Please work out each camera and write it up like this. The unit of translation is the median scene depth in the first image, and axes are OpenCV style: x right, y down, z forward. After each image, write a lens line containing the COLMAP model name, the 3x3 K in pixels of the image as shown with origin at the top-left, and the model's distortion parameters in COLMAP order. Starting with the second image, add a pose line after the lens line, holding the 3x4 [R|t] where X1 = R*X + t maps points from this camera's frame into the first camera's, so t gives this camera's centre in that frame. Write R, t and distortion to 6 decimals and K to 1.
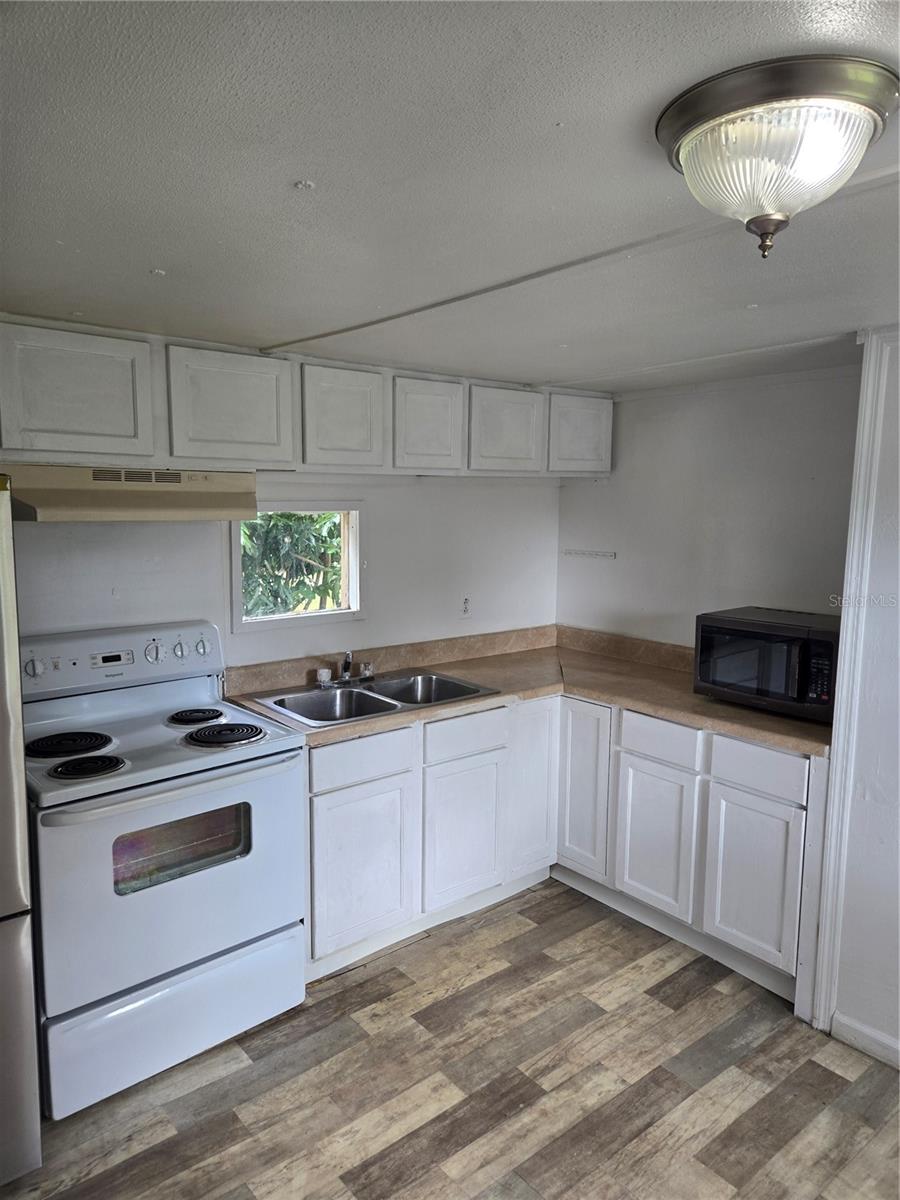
lens RADIAL K [[798.0, 0, 432.0], [0, 798.0, 599.5], [0, 0, 1]] dist [0.075403, -0.052039]
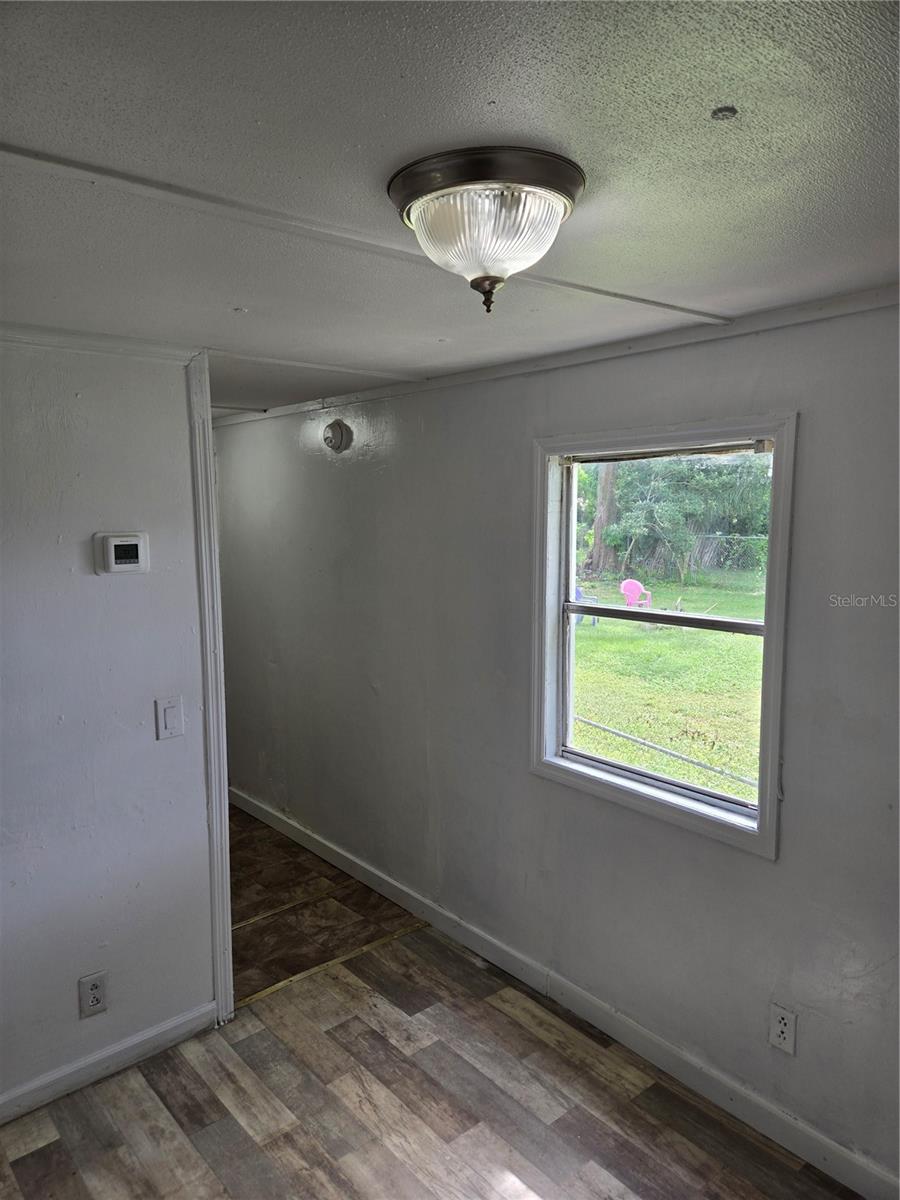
lens RADIAL K [[798.0, 0, 444.8], [0, 798.0, 601.1], [0, 0, 1]] dist [0.075403, -0.052039]
pose [[-0.040000, -0.122277, 0.991690, -0.535714], [0.128273, 0.983643, 0.126458, -0.111056], [-0.990932, 0.132265, -0.023661, 0.767315]]
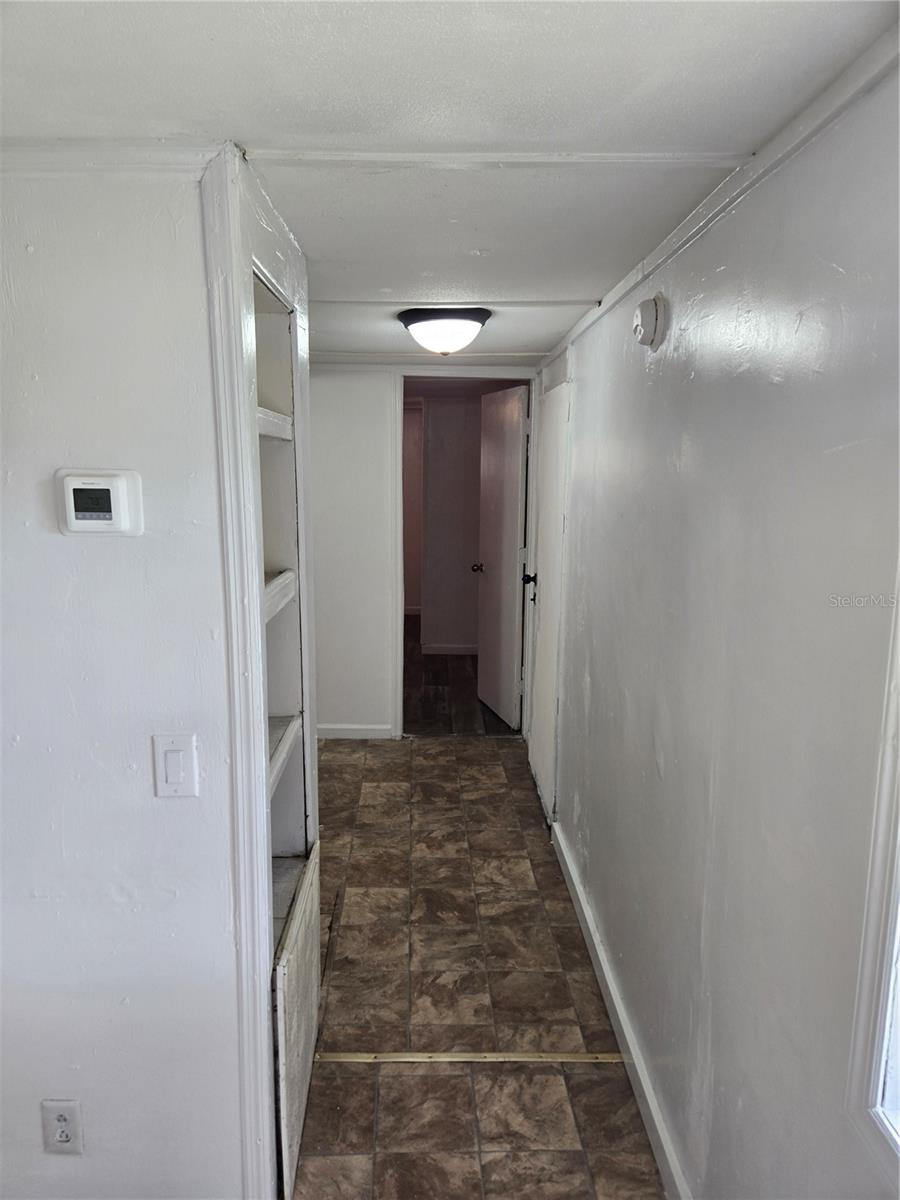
lens RADIAL K [[798.0, 0, 436.0], [0, 798.0, 596.8], [0, 0, 1]] dist [0.075403, -0.052039]
pose [[0.620595, -0.124945, 0.774113, 0.474858], [0.089297, 0.992062, 0.088534, -0.024722], [-0.779030, 0.014182, 0.626826, 0.408625]]
